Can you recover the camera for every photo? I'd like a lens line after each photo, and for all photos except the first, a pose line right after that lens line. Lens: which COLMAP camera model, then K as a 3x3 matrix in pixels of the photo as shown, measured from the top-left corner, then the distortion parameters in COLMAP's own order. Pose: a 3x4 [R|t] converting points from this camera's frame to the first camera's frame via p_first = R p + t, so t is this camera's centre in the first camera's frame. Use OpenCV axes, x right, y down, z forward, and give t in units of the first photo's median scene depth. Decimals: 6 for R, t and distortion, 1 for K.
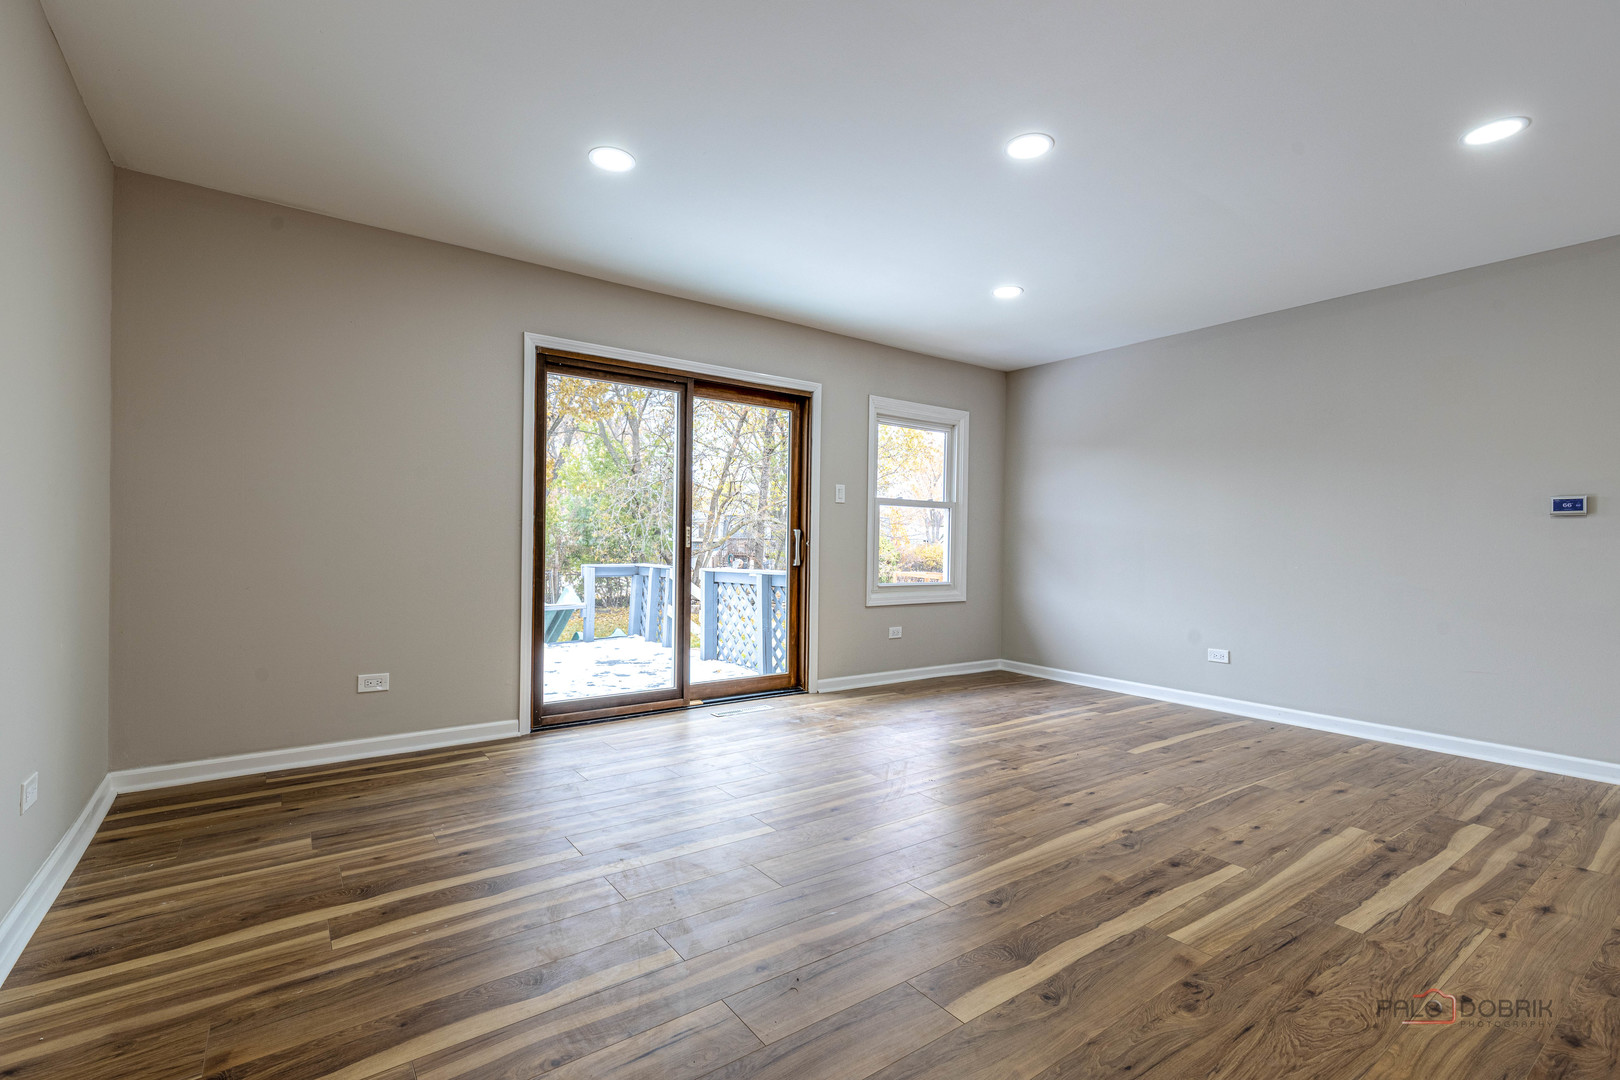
lens RADIAL K [[731.7, 0, 807.3], [0, 731.7, 545.0], [0, 0, 1]] dist [0.011199, -0.001839]
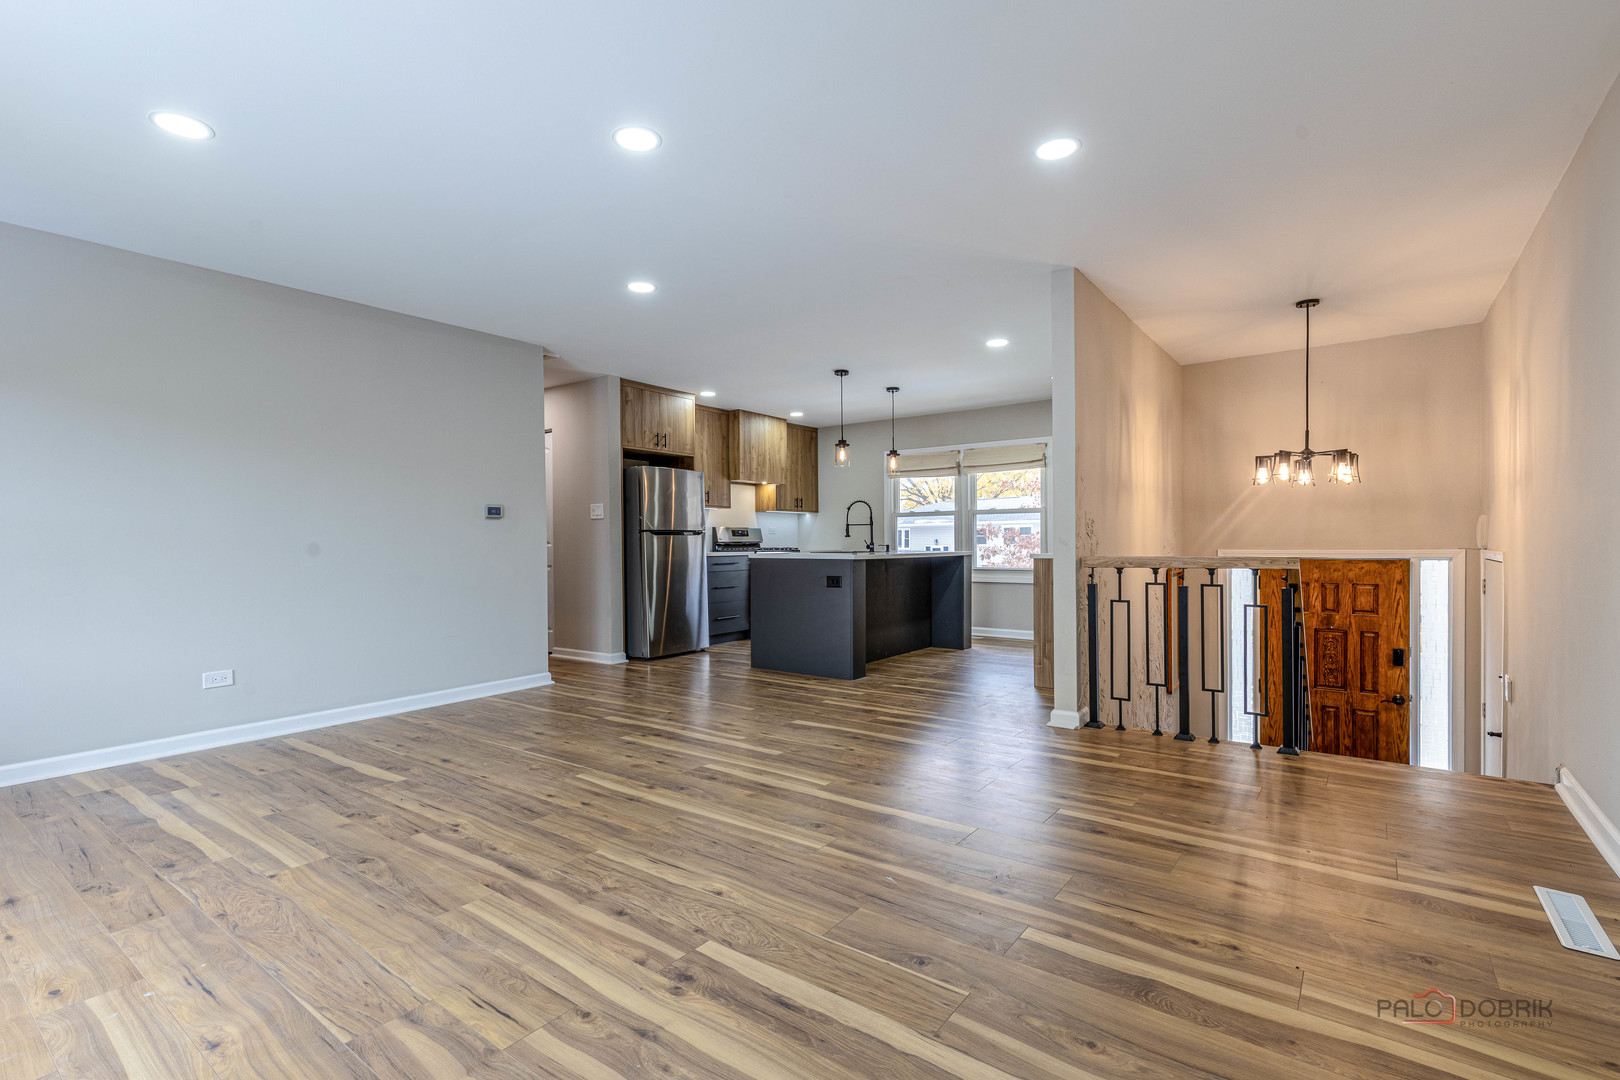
lens RADIAL K [[745.5, 0, 806.1], [0, 745.5, 536.6], [0, 0, 1]] dist [0.012461, -0.001767]
pose [[-0.293124, -0.004864, 0.956062, -0.692819], [0.007731, 0.999942, 0.007458, -0.011969], [-0.956043, 0.009578, -0.293070, 1.006619]]
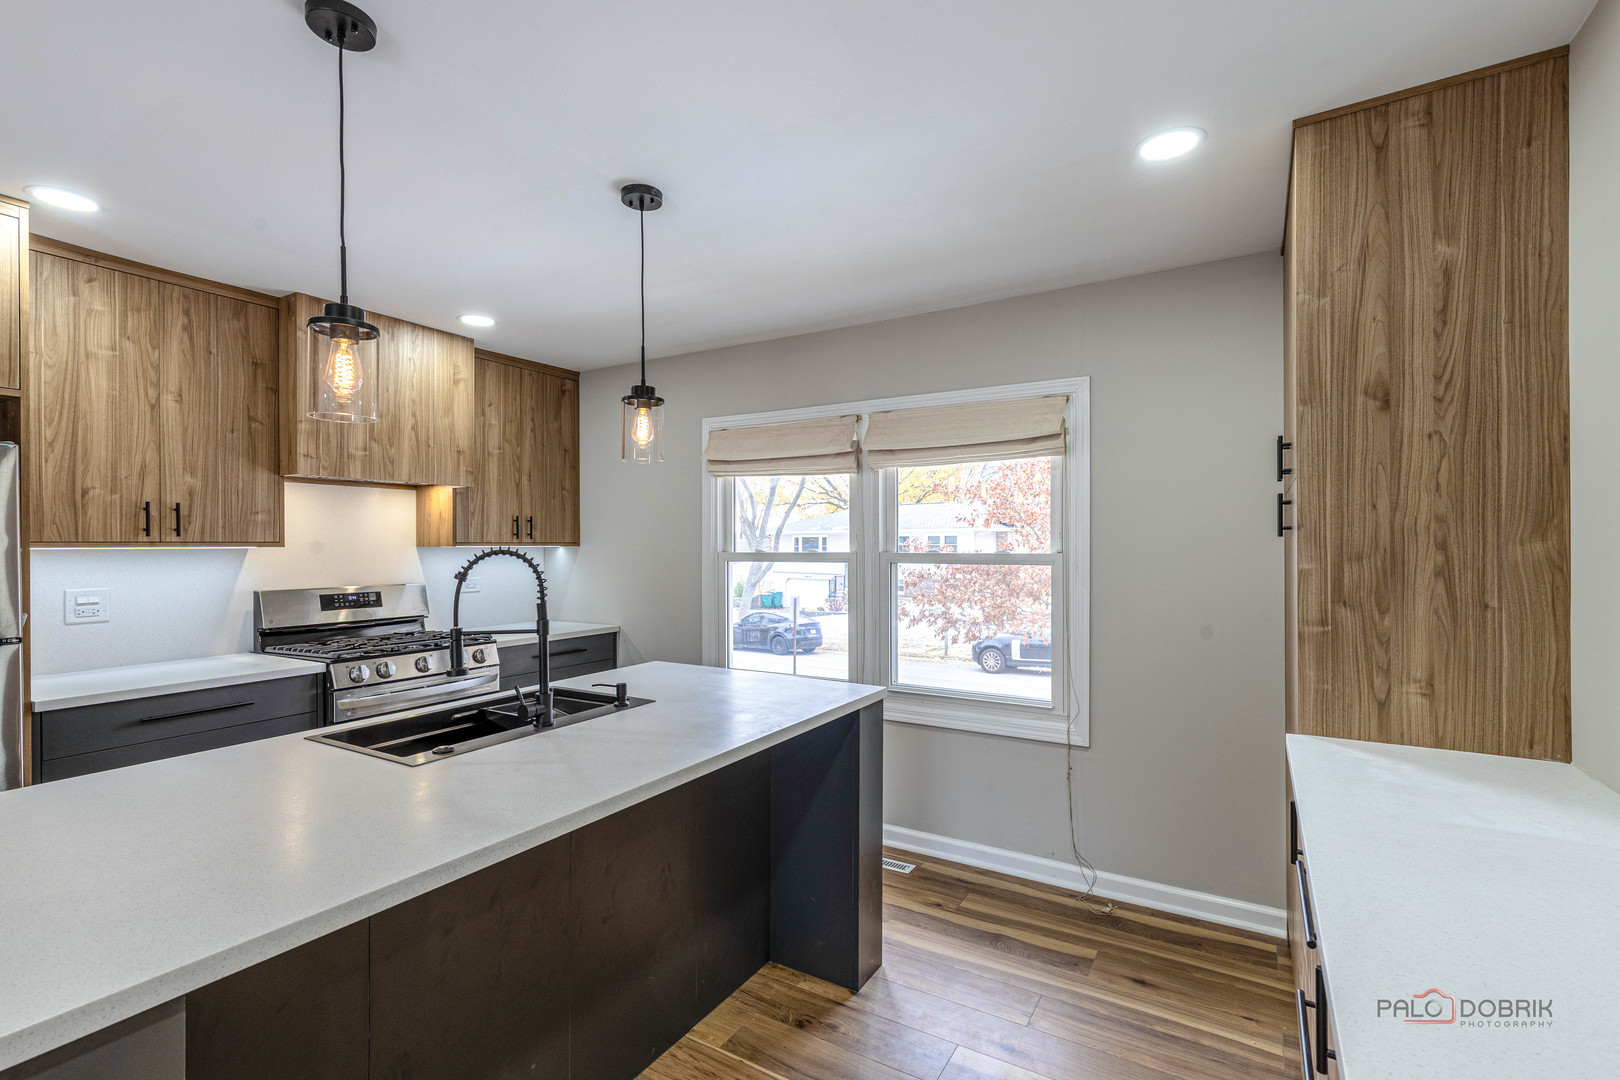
lens RADIAL K [[745.5, 0, 806.1], [0, 745.5, 536.6], [0, 0, 1]] dist [0.012461, -0.001767]
pose [[-0.386957, -0.005530, 0.922081, 0.770712], [0.000140, 0.999982, 0.006056, -0.122271], [-0.922098, 0.002472, -0.386949, 0.160324]]
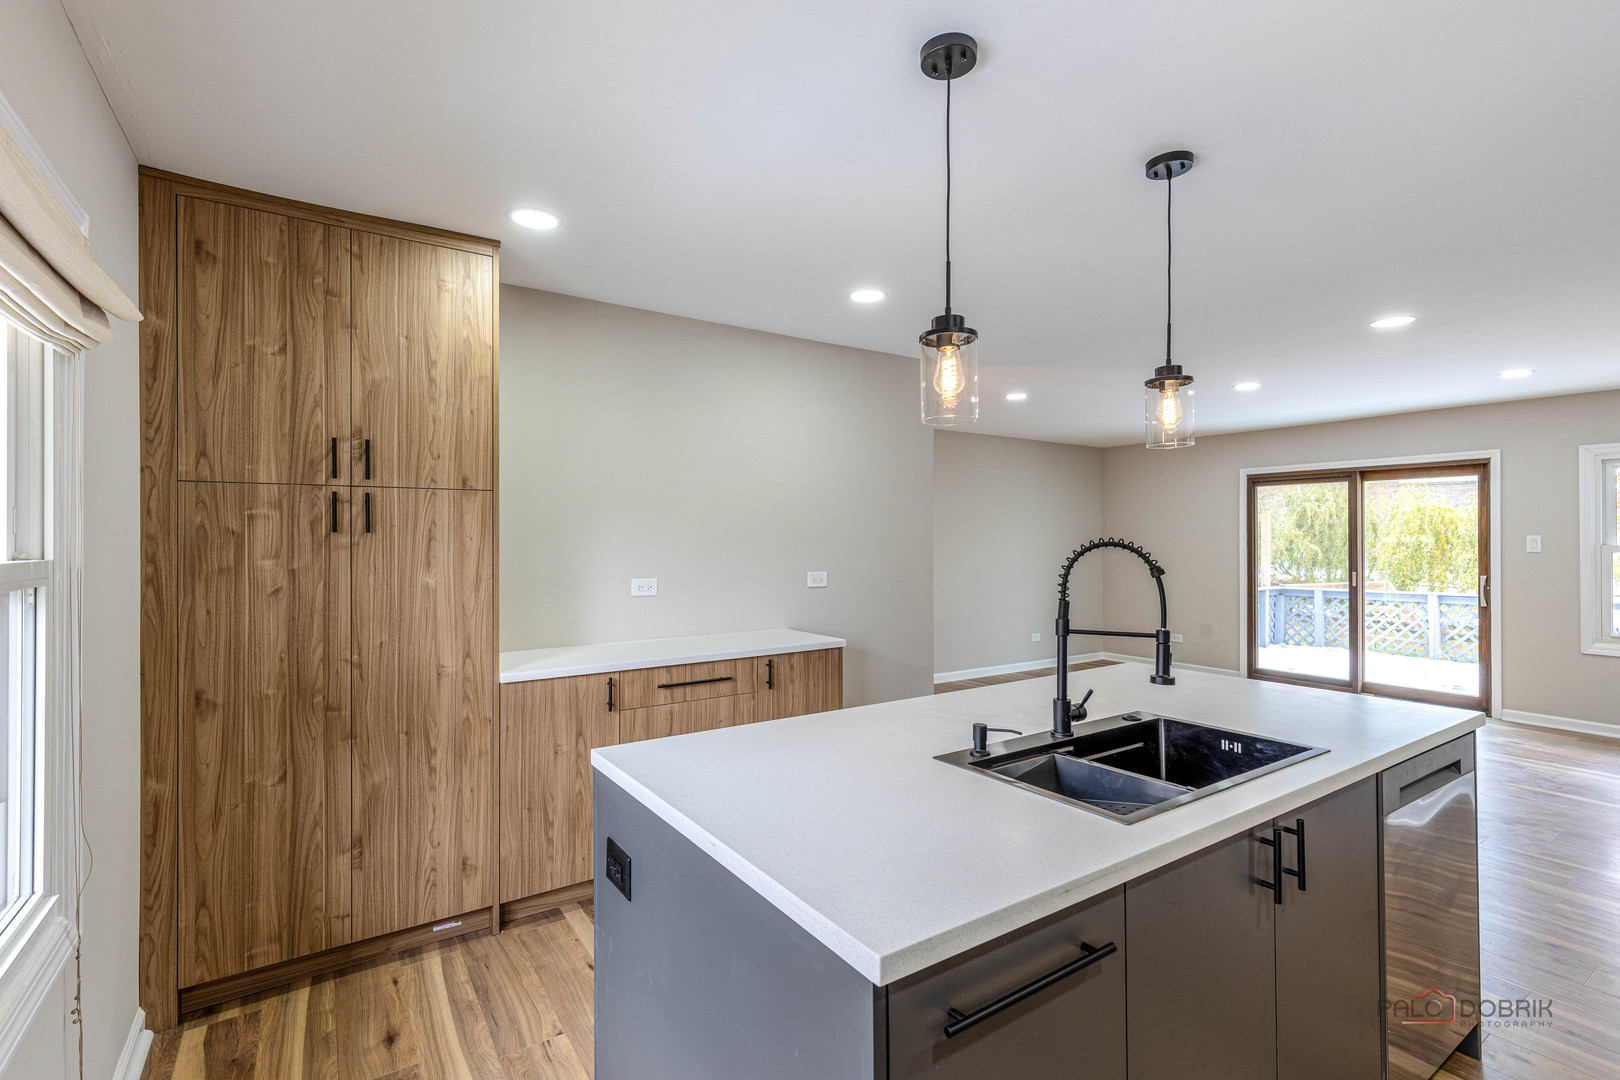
lens RADIAL K [[745.5, 0, 806.1], [0, 745.5, 536.6], [0, 0, 1]] dist [0.012461, -0.001767]
pose [[-0.037041, -0.016105, -0.999184, 2.126001], [-0.004645, 0.999862, -0.015943, -0.102389], [0.999303, 0.004050, -0.037110, -0.077228]]
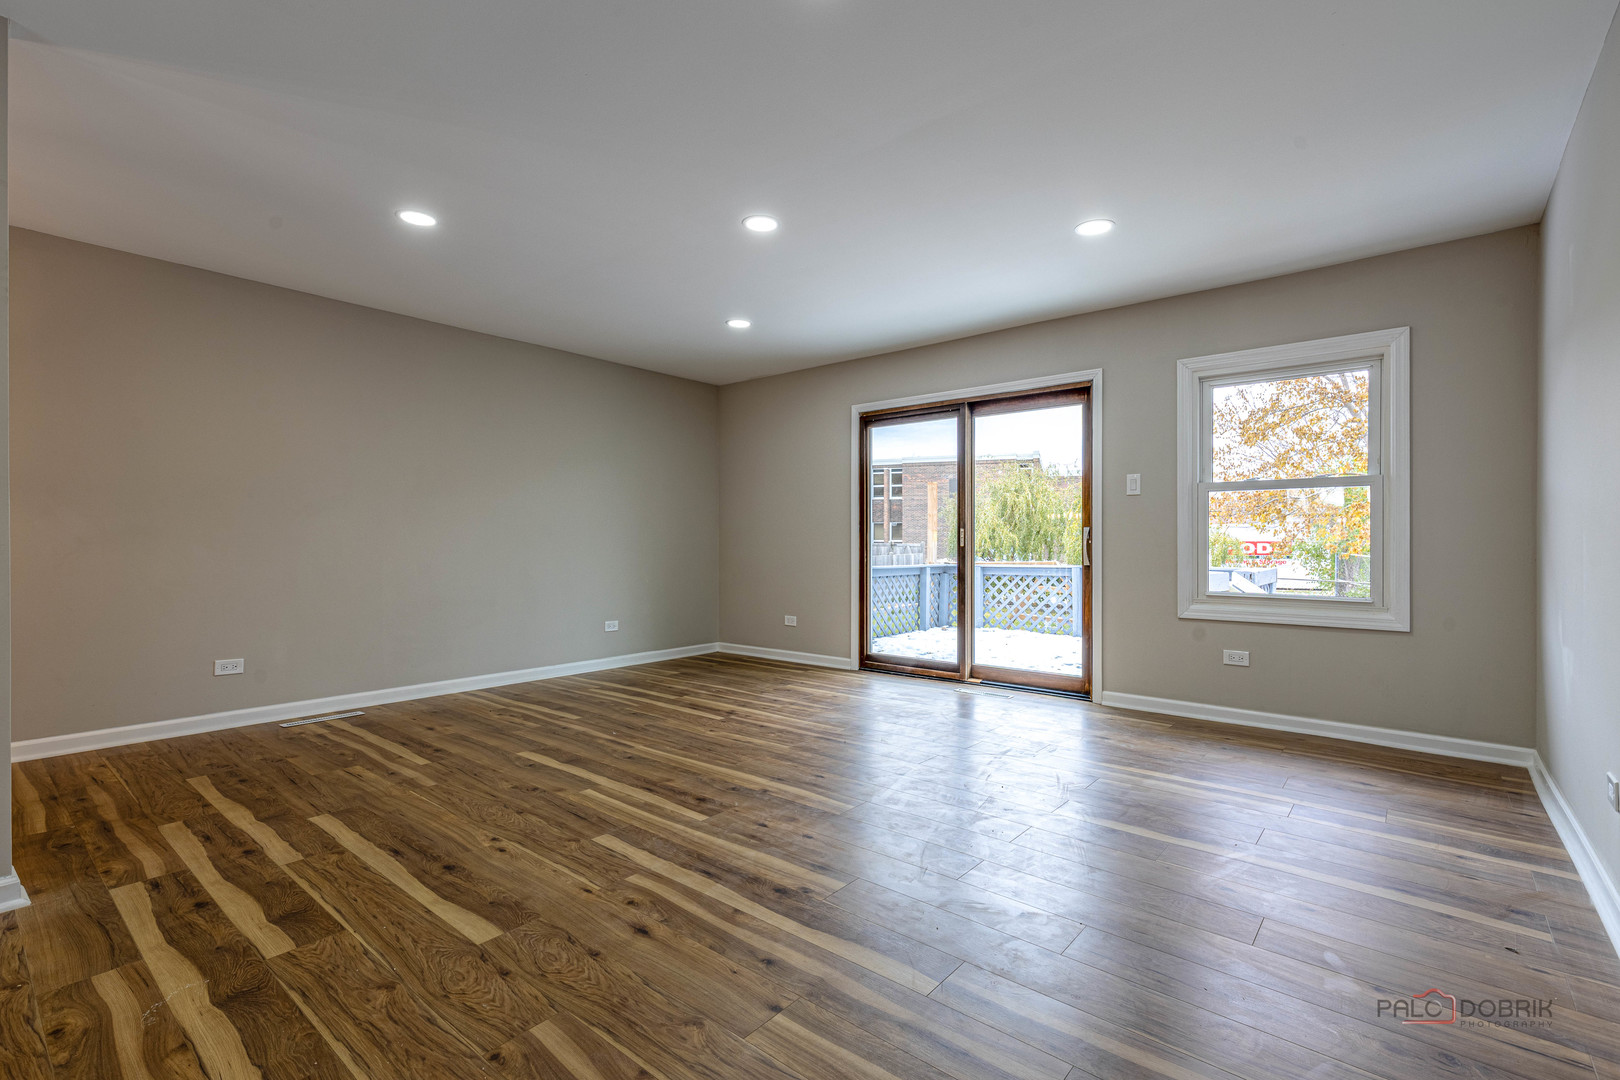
lens RADIAL K [[731.7, 0, 807.3], [0, 731.7, 545.0], [0, 0, 1]] dist [0.011199, -0.001839]
pose [[0.241668, -0.008275, -0.970324, 1.414933], [-0.000265, 0.999963, -0.008594, 0.017368], [0.970359, 0.002334, 0.241657, 0.716291]]
